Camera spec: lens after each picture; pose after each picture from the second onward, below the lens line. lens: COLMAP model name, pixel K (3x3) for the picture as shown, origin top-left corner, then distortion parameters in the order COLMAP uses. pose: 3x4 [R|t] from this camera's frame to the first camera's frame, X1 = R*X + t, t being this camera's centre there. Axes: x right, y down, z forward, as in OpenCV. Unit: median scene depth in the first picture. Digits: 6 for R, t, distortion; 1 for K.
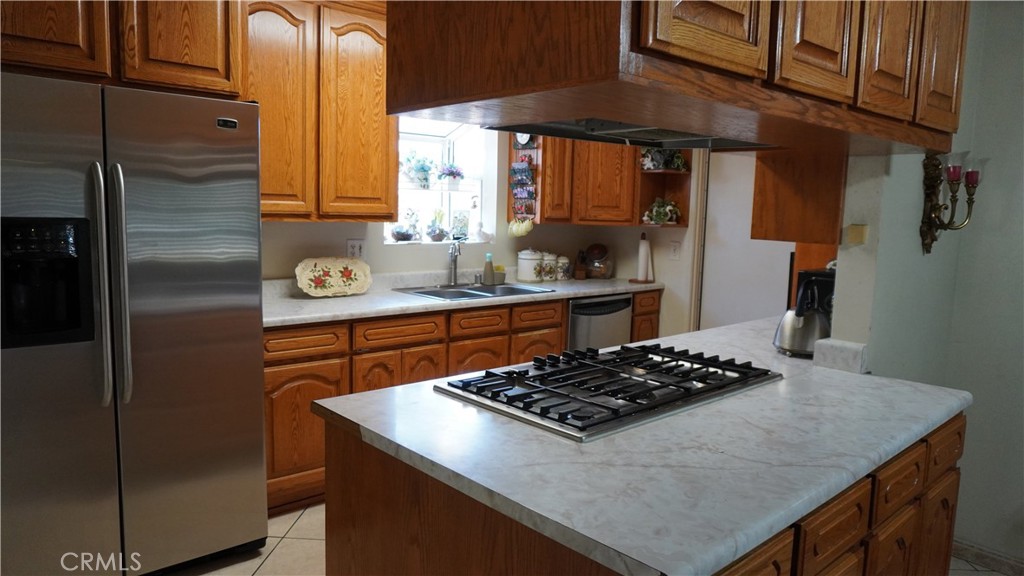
lens RADIAL K [[681.4, 0, 514.4], [0, 681.4, 288.7], [0, 0, 1]] dist [-0.048838, 0.036487]
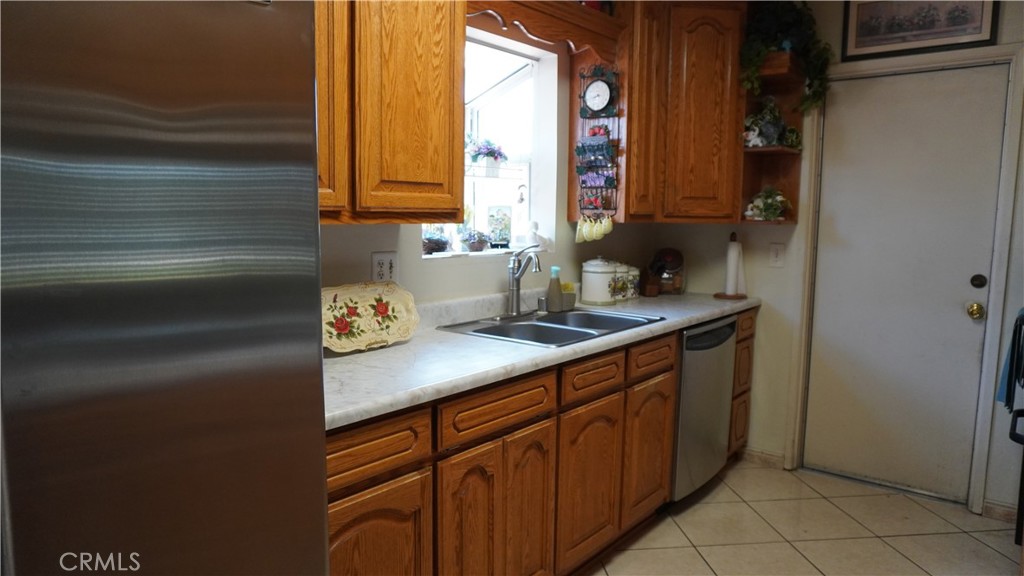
lens RADIAL K [[681.4, 0, 514.4], [0, 681.4, 288.7], [0, 0, 1]] dist [-0.048838, 0.036487]
pose [[0.987485, -0.033517, 0.154109, -0.212519], [0.033810, 0.999428, 0.000718, -0.035267], [-0.154045, 0.004501, 0.988054, 0.361544]]
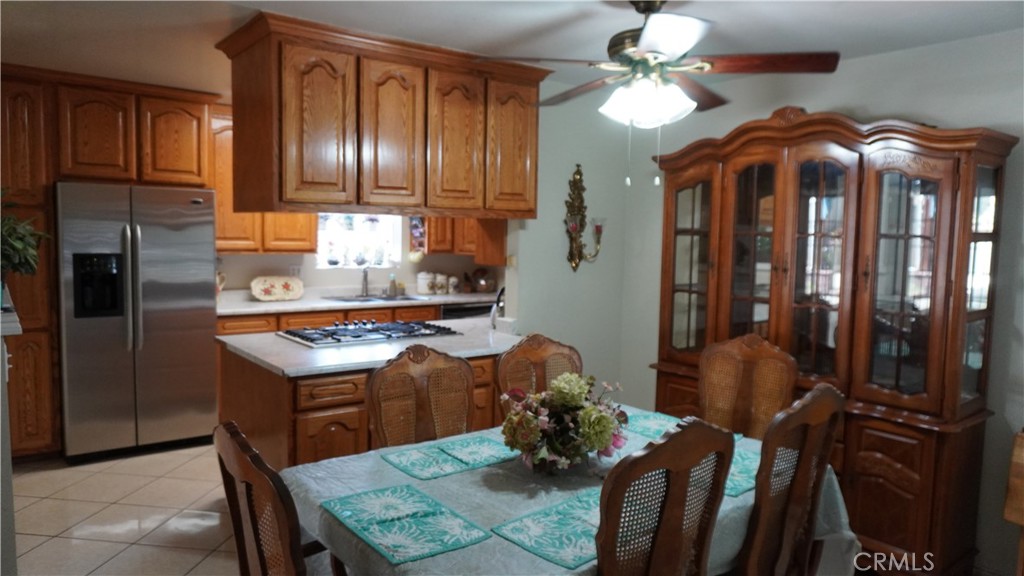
lens RADIAL K [[681.4, 0, 514.4], [0, 681.4, 288.7], [0, 0, 1]] dist [-0.048838, 0.036487]
pose [[0.997930, -0.000617, -0.064308, 0.361544], [-0.001936, 0.999212, -0.039635, 0.041718], [0.064282, 0.039677, 0.997143, -0.501976]]
